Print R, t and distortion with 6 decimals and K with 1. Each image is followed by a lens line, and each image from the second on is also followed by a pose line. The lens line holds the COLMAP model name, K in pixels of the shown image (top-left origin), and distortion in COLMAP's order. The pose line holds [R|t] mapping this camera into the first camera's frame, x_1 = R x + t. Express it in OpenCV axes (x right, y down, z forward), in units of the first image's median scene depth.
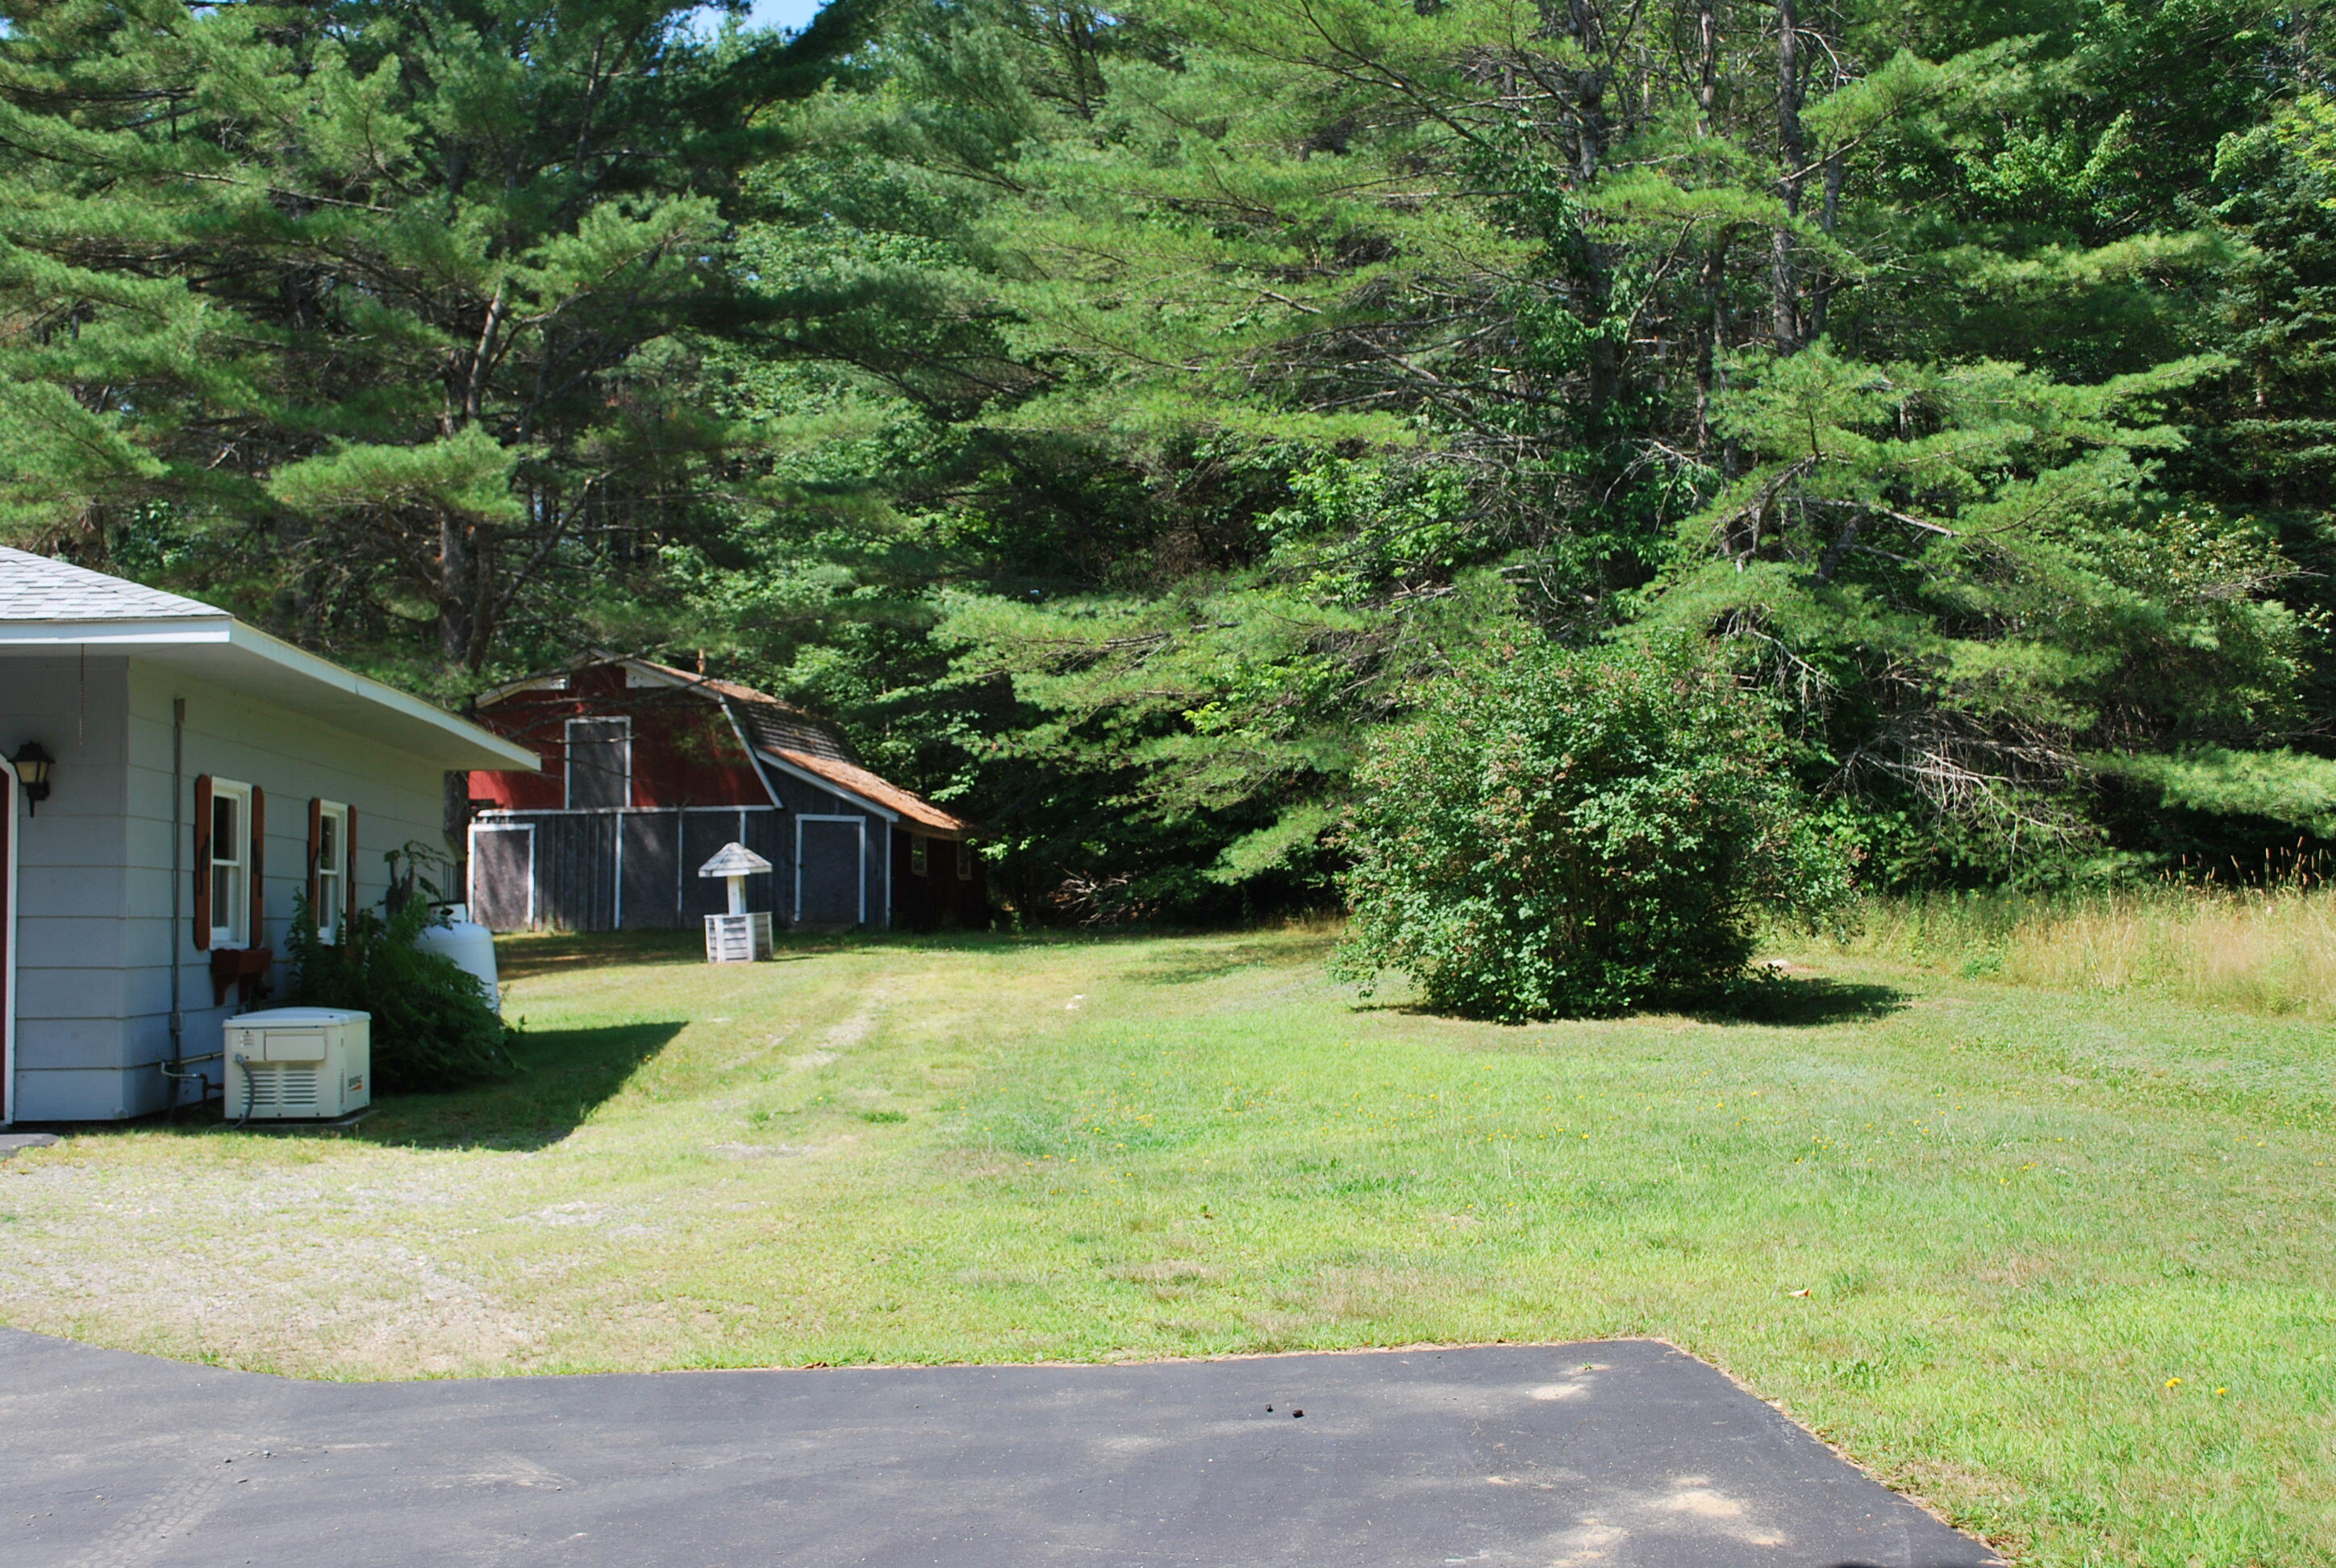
lens RADIAL K [[2544.1, 0, 1164.5], [0, 2544.1, 786.3], [0, 0, 1]] dist [-0.012315, 0.000000]
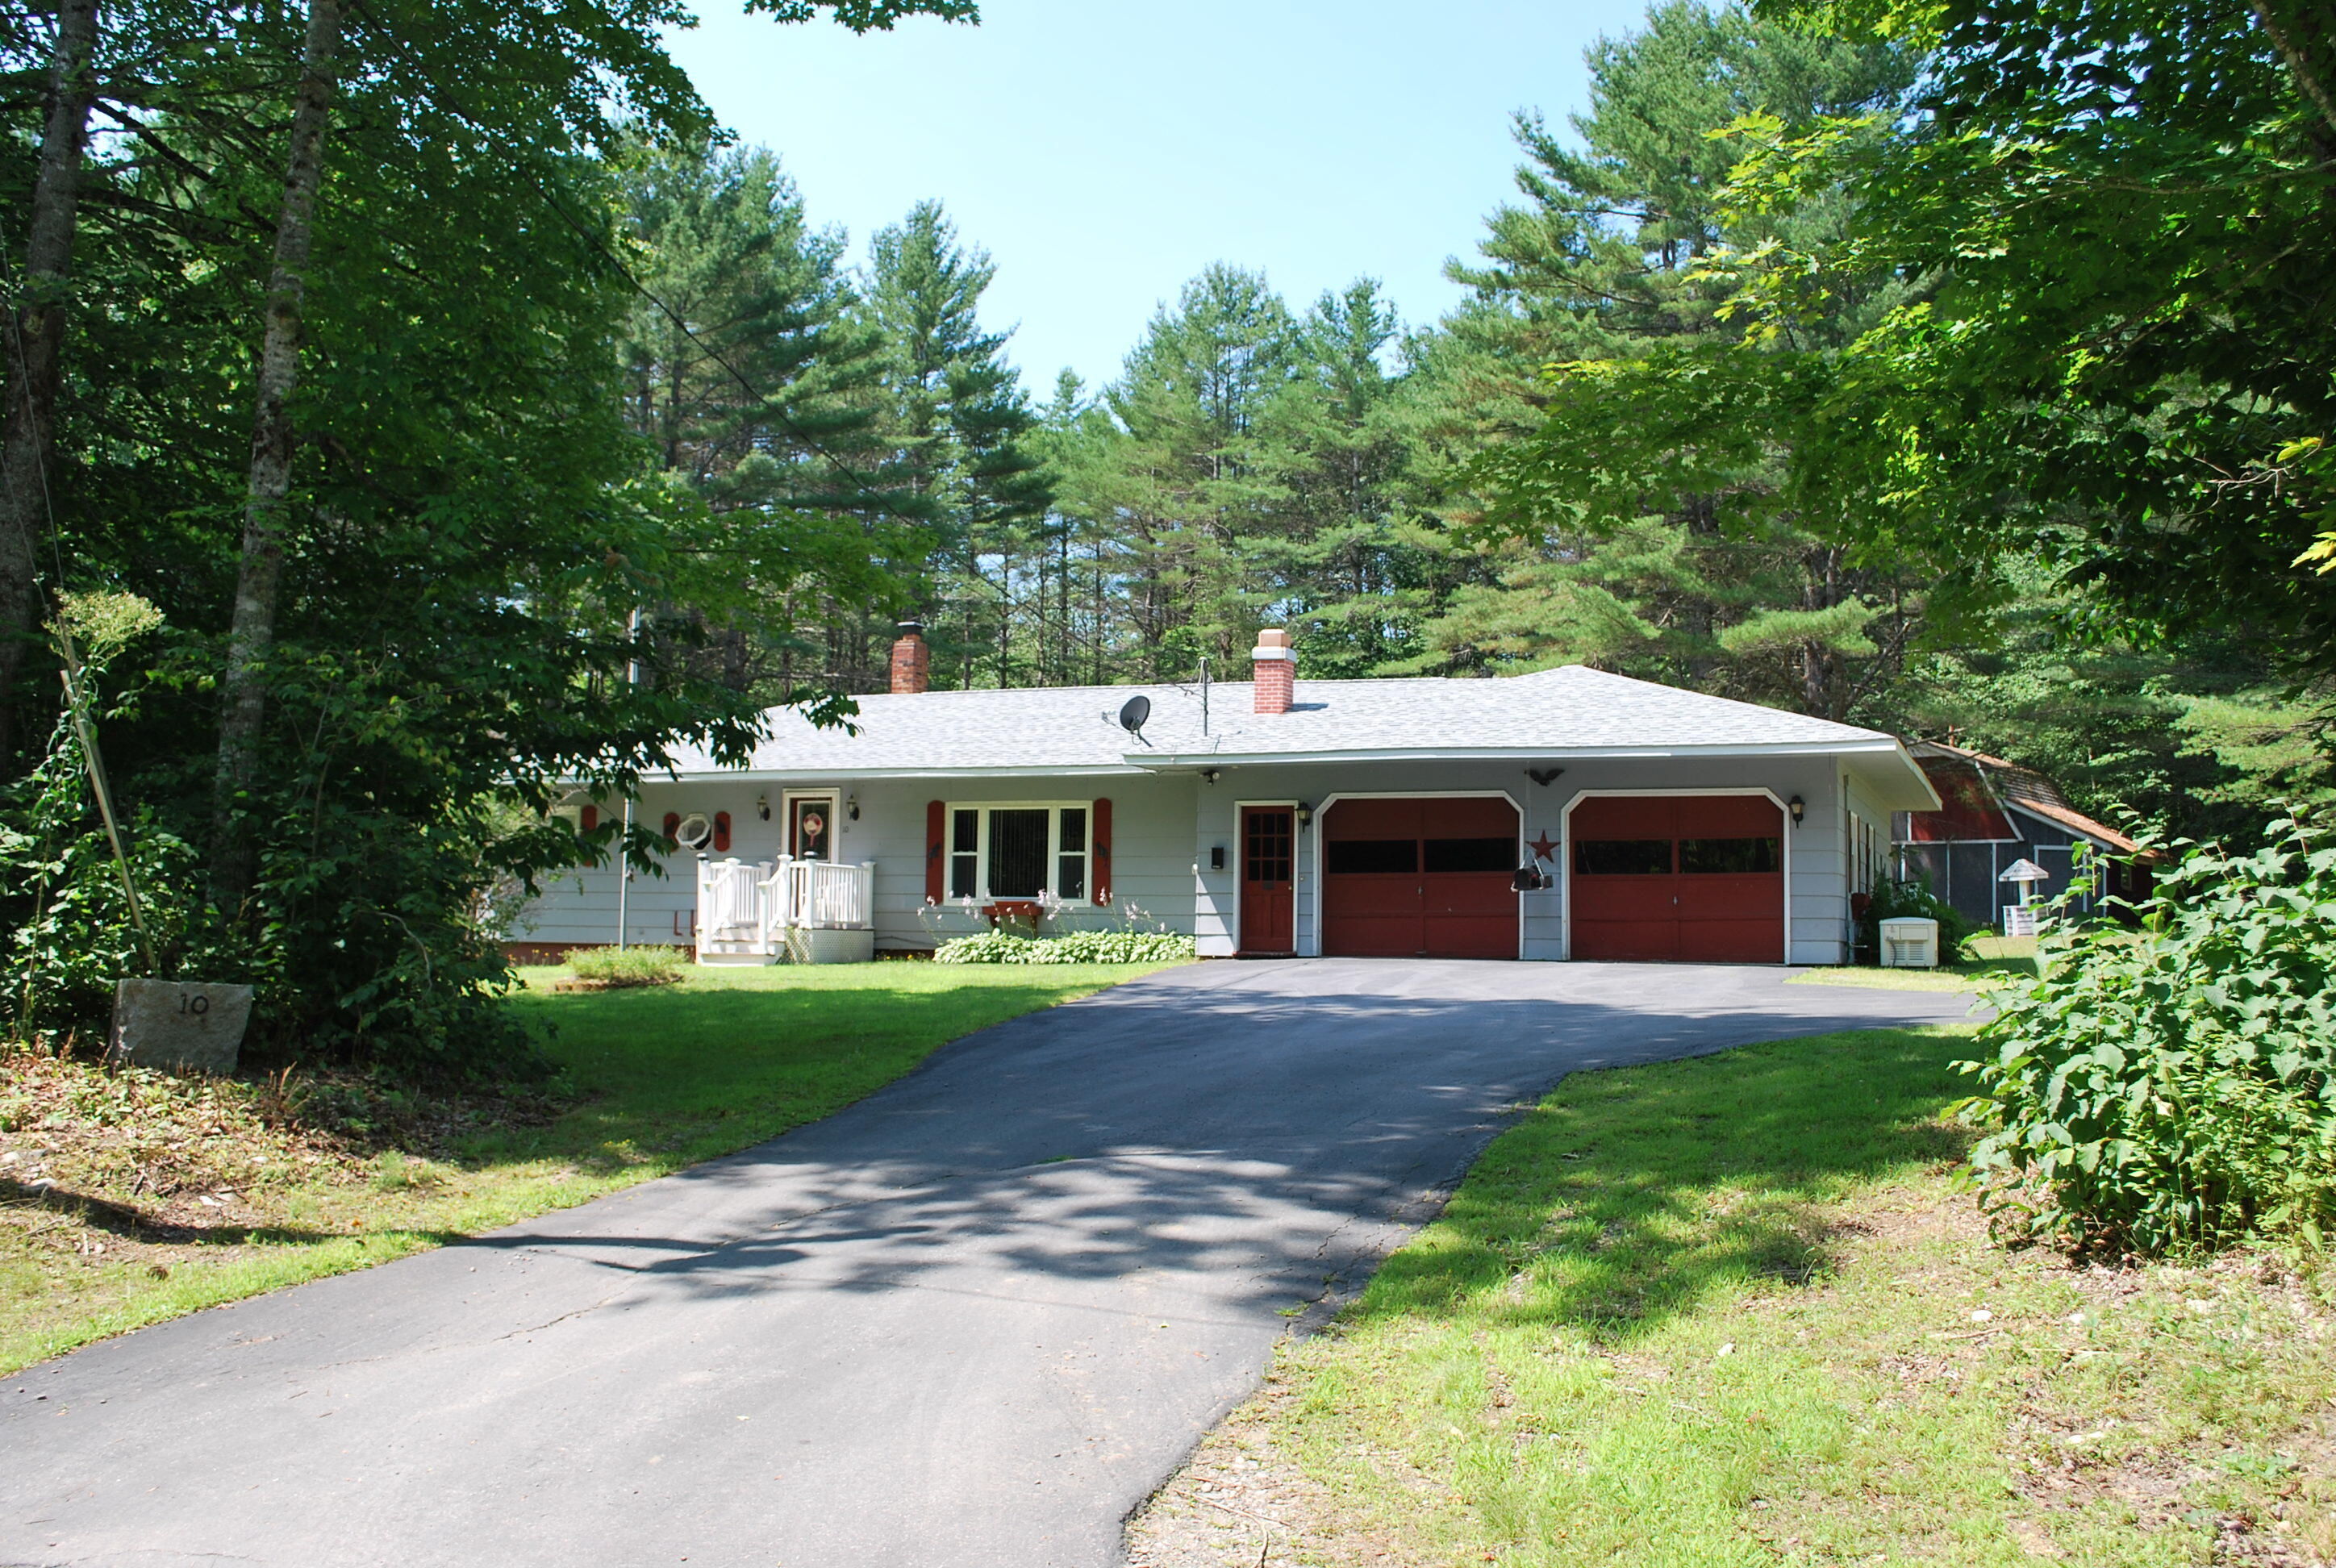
lens RADIAL K [[2271.2, 0, 1165.9], [0, 2271.2, 778.0], [0, 0, 1]] dist [-0.044608, 0.000000]
pose [[0.893658, -0.015252, -0.448489, -0.018230], [0.003231, 0.999615, -0.027555, 0.008374], [0.448737, 0.023176, 0.893363, -0.429369]]
